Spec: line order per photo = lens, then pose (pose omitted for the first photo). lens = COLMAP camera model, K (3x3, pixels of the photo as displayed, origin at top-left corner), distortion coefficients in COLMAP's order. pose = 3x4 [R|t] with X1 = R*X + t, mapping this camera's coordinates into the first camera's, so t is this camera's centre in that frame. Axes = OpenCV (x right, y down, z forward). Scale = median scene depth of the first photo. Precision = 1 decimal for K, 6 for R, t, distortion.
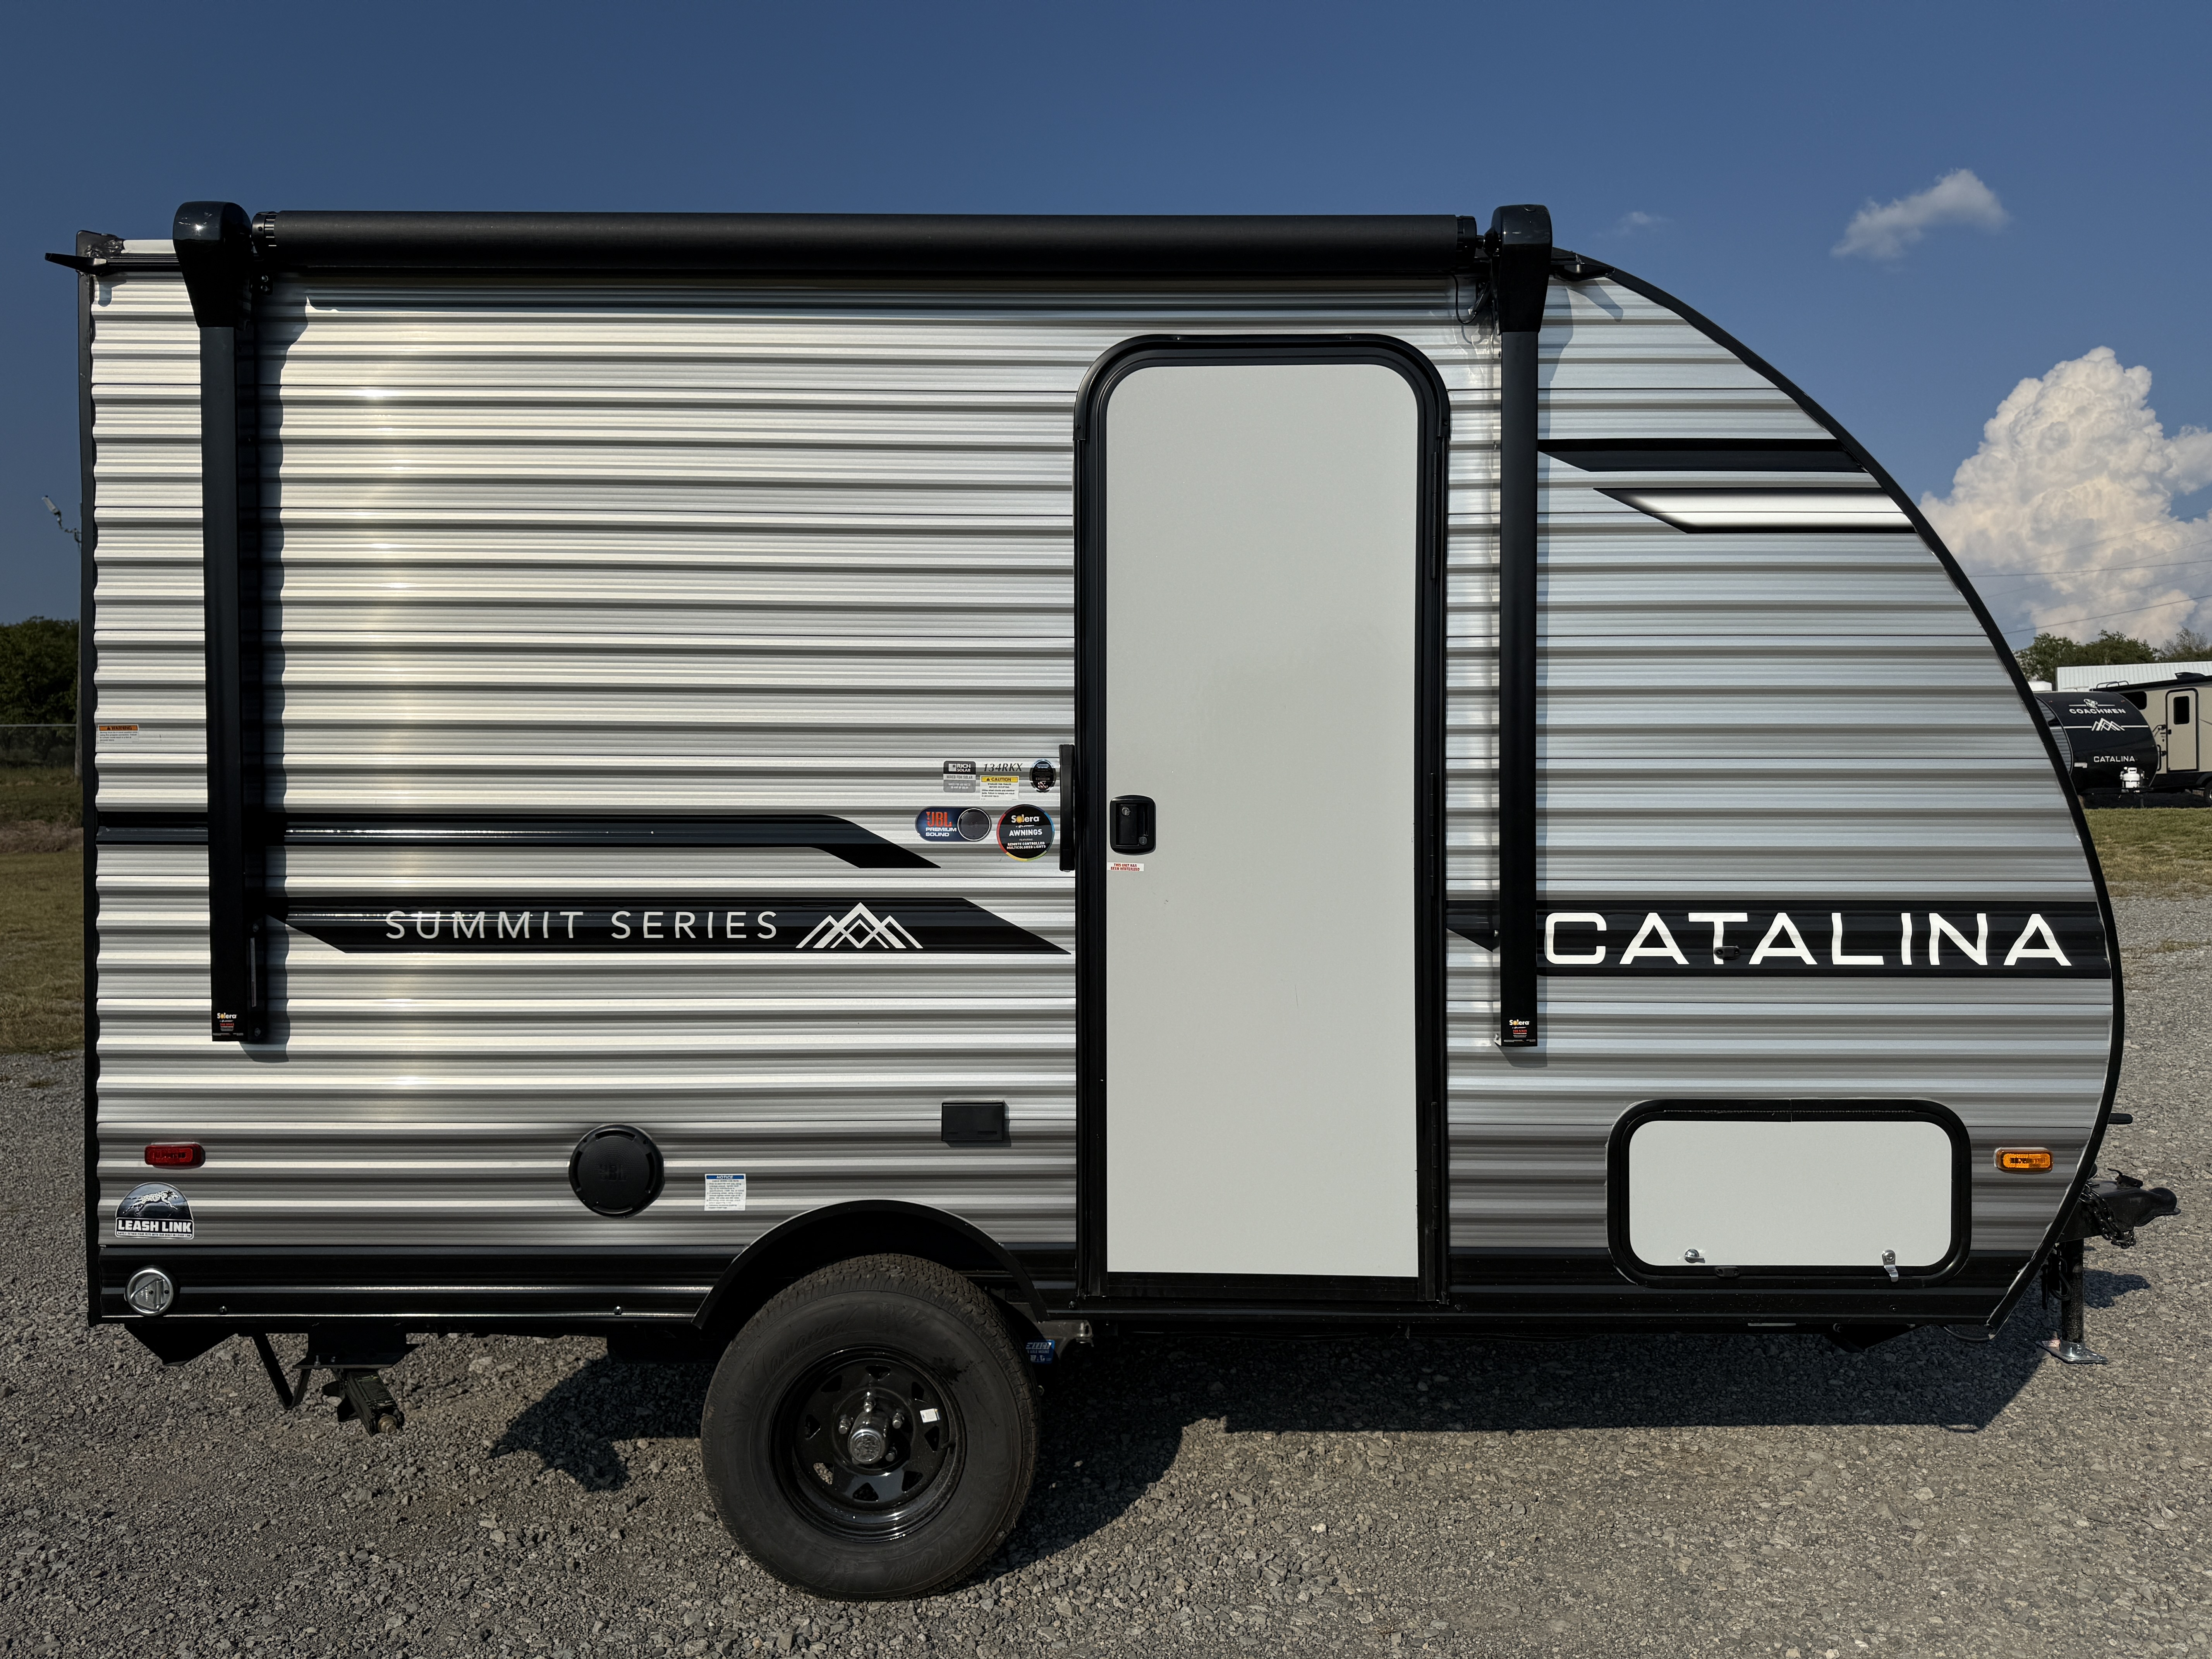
lens RADIAL K [[1557.0, 0, 1112.8], [0, 1557.0, 804.5], [0, 0, 1]] dist [0.053379, -0.056349]
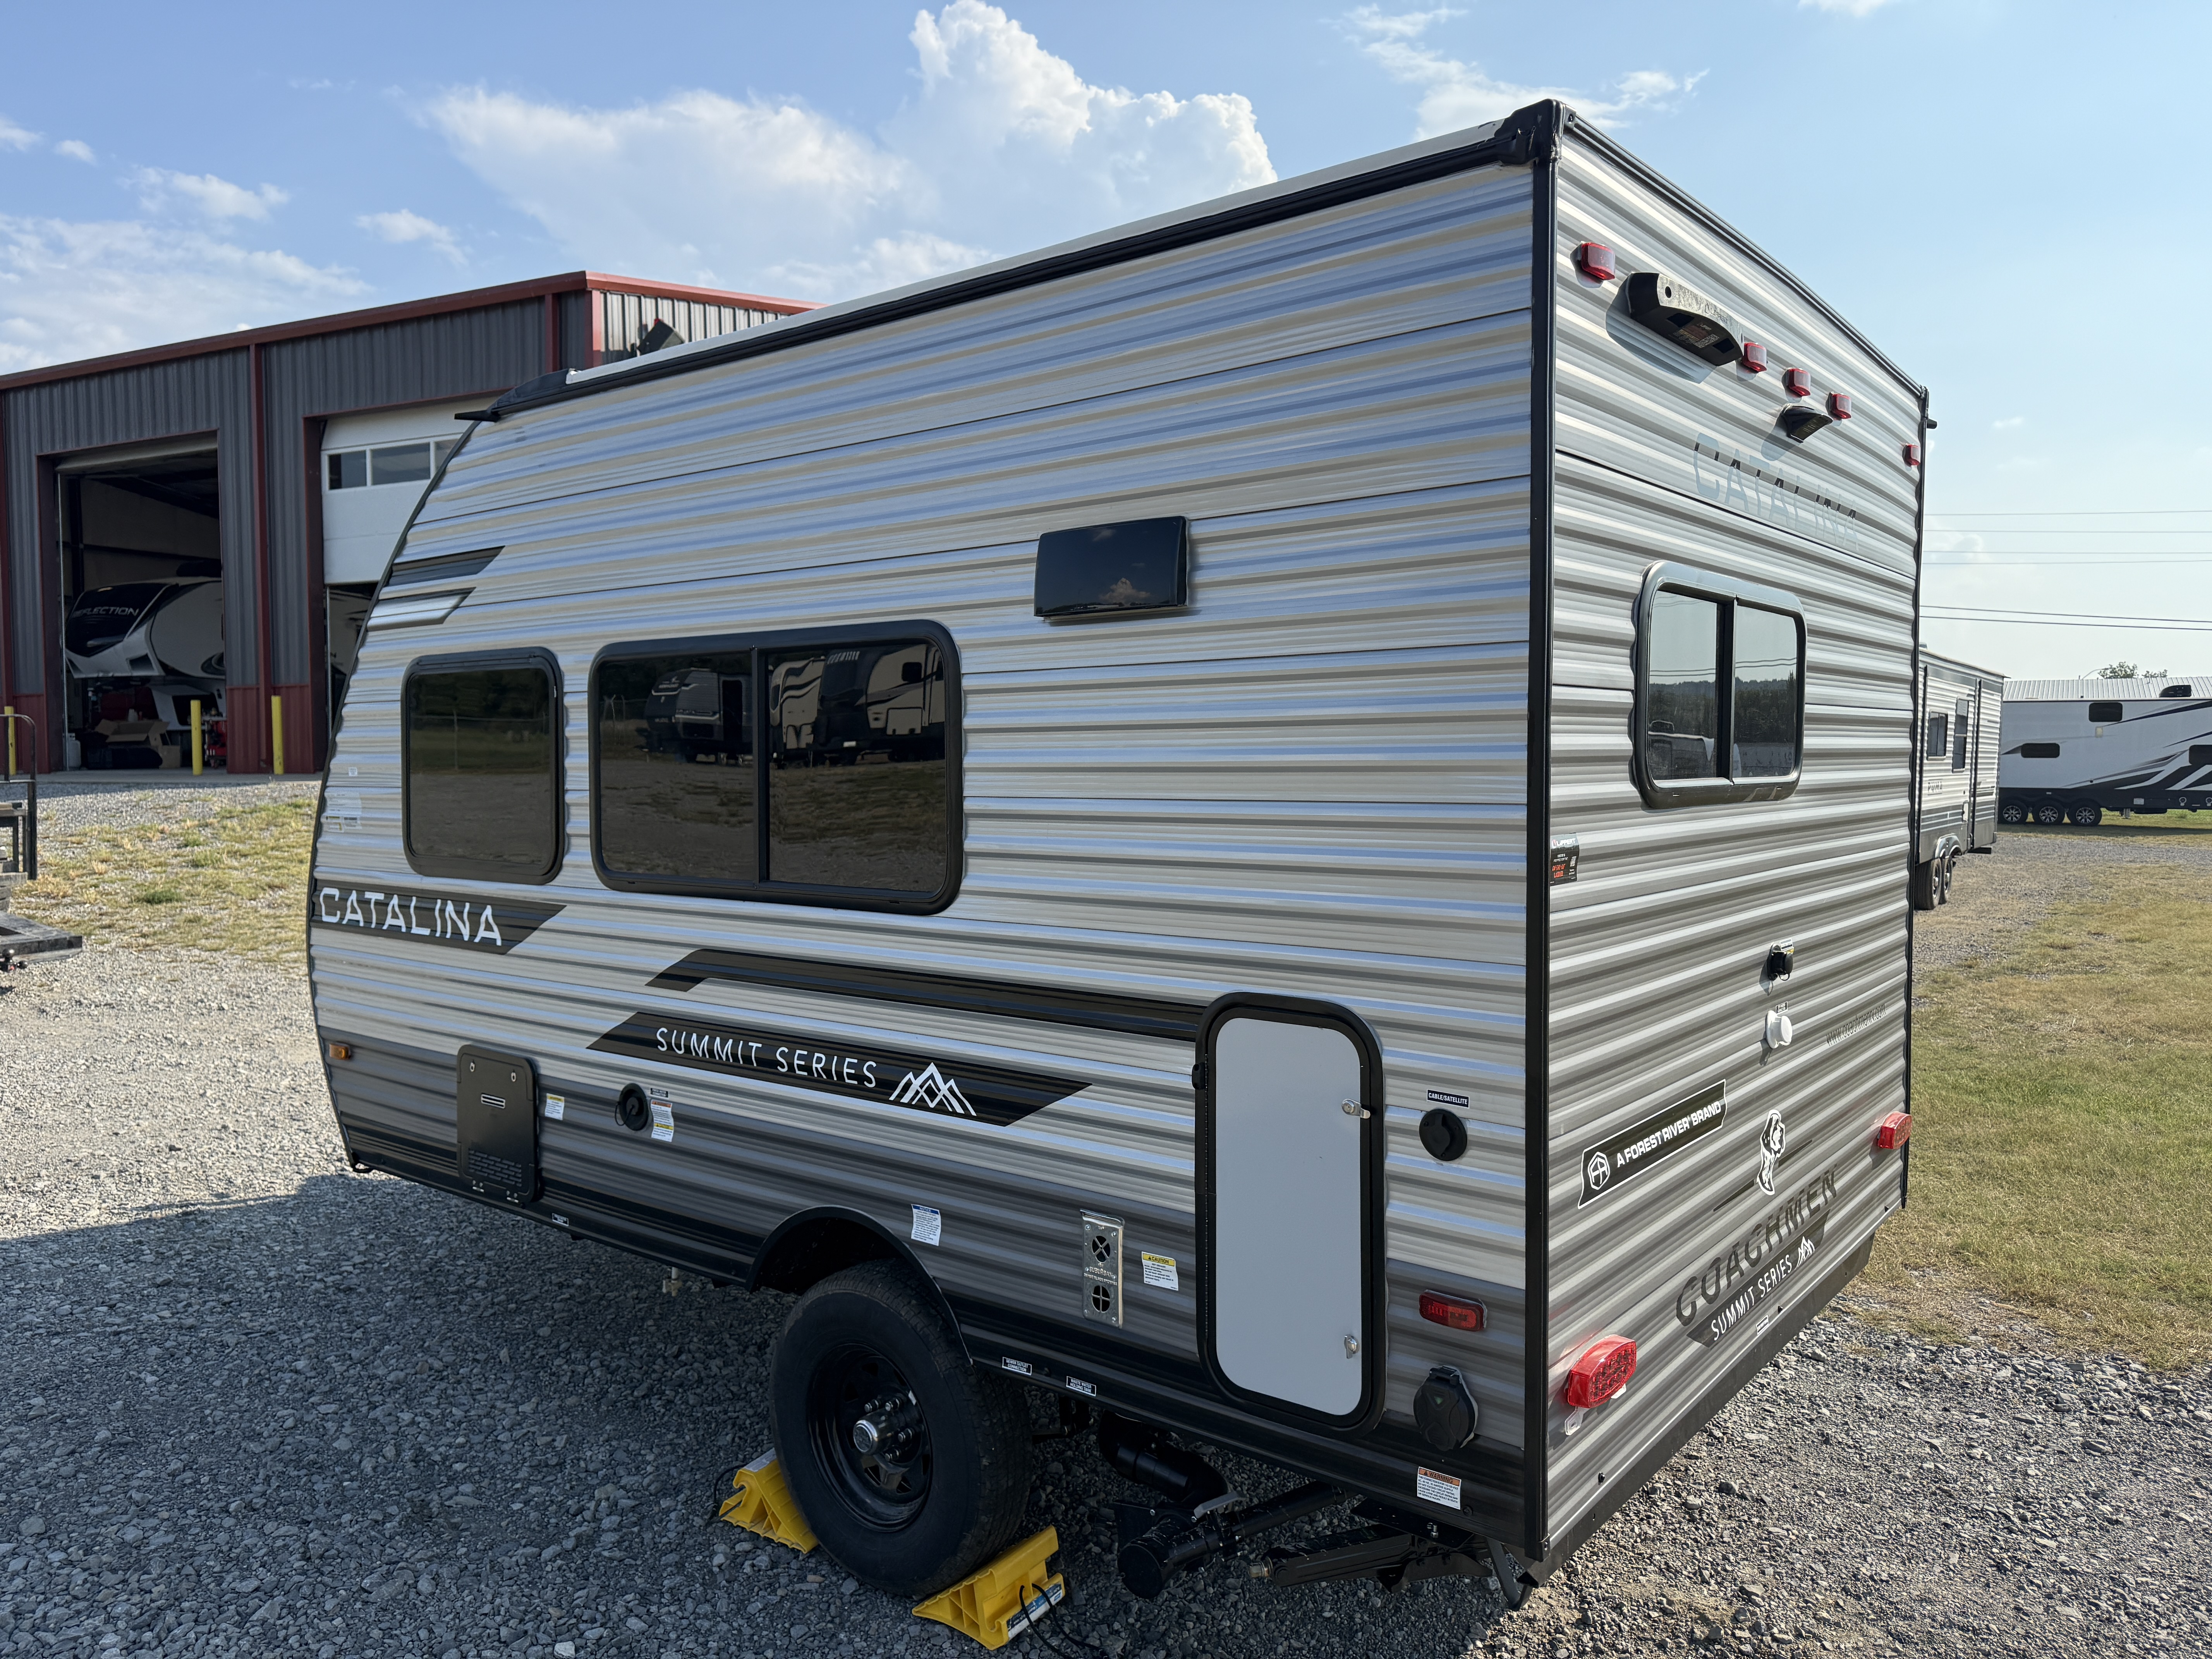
lens RADIAL K [[1557.0, 0, 1111.7], [0, 1557.0, 808.3], [0, 0, 1]] dist [0.053379, -0.056349]
pose [[0.782943, 0.018175, -0.621828, 1.835122], [0.007351, 0.999233, 0.038461, -0.061277], [0.622050, -0.034684, 0.782209, 0.283000]]
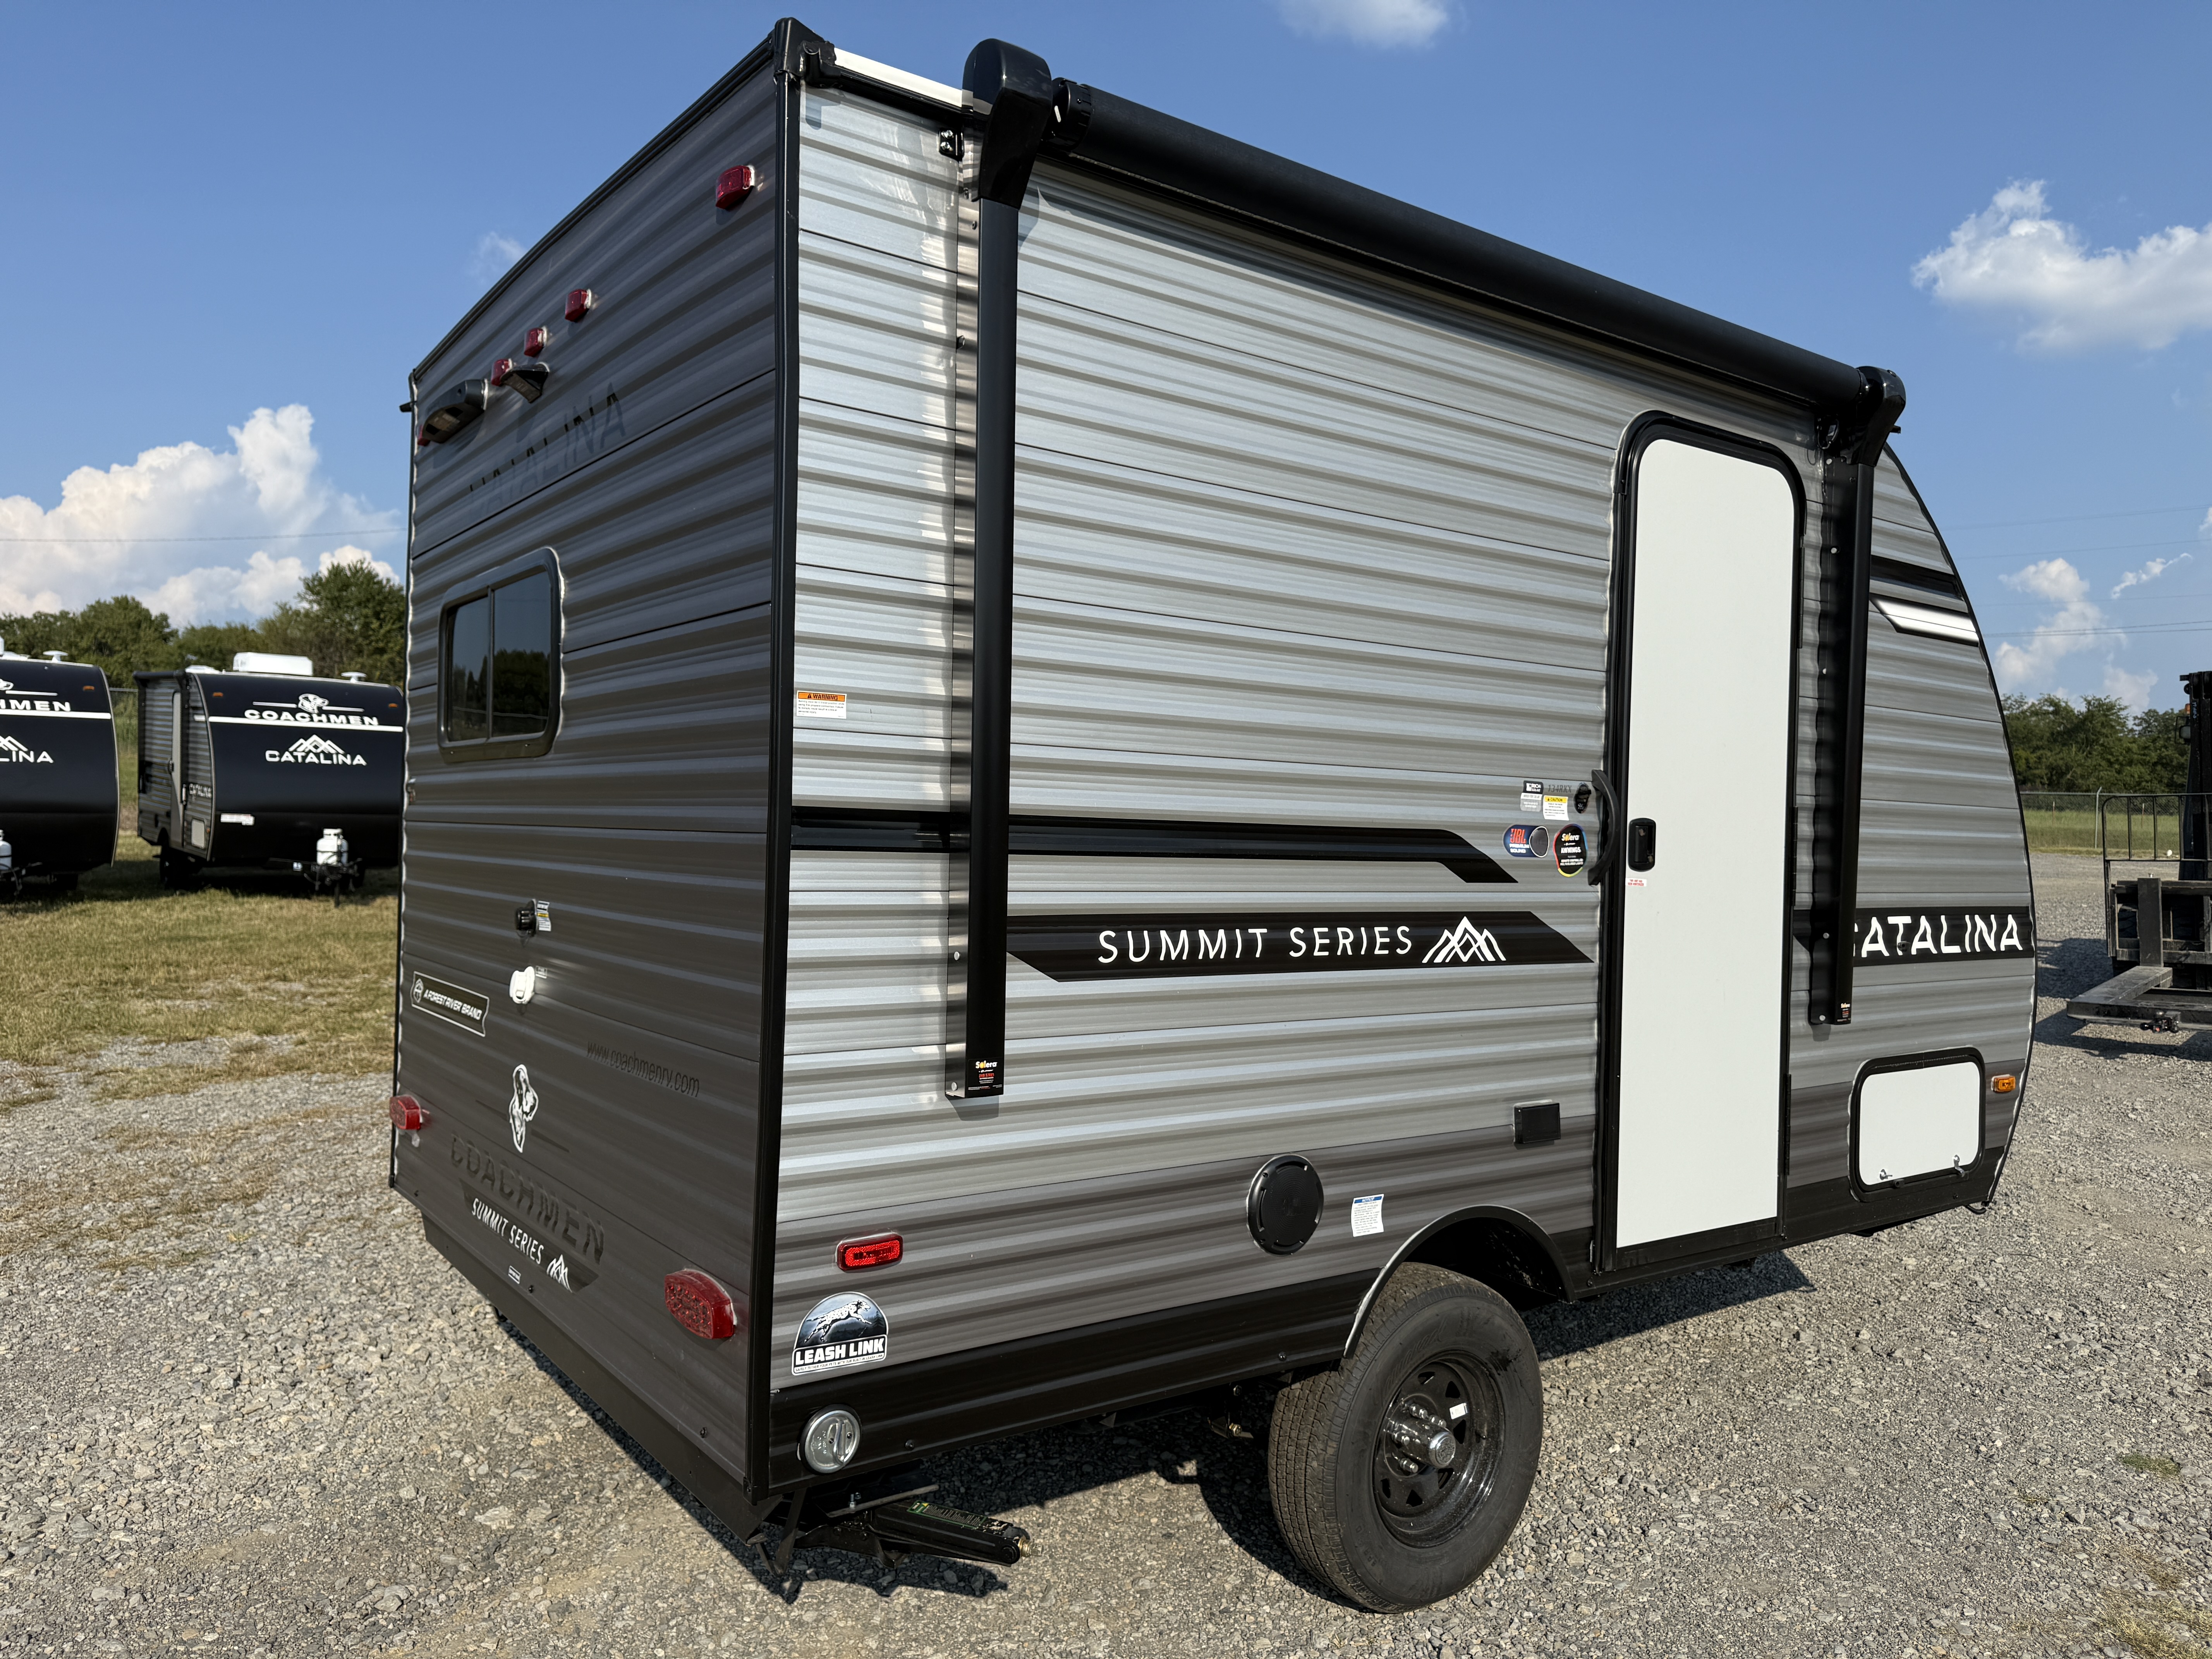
lens RADIAL K [[1557.0, 0, 1090.3], [0, 1557.0, 809.0], [0, 0, 1]] dist [0.053379, -0.056349]
pose [[0.809477, 0.028550, 0.586457, -0.962404], [-0.028721, 0.999547, -0.009016, 0.008954], [-0.586449, -0.009545, 0.809930, 0.318092]]
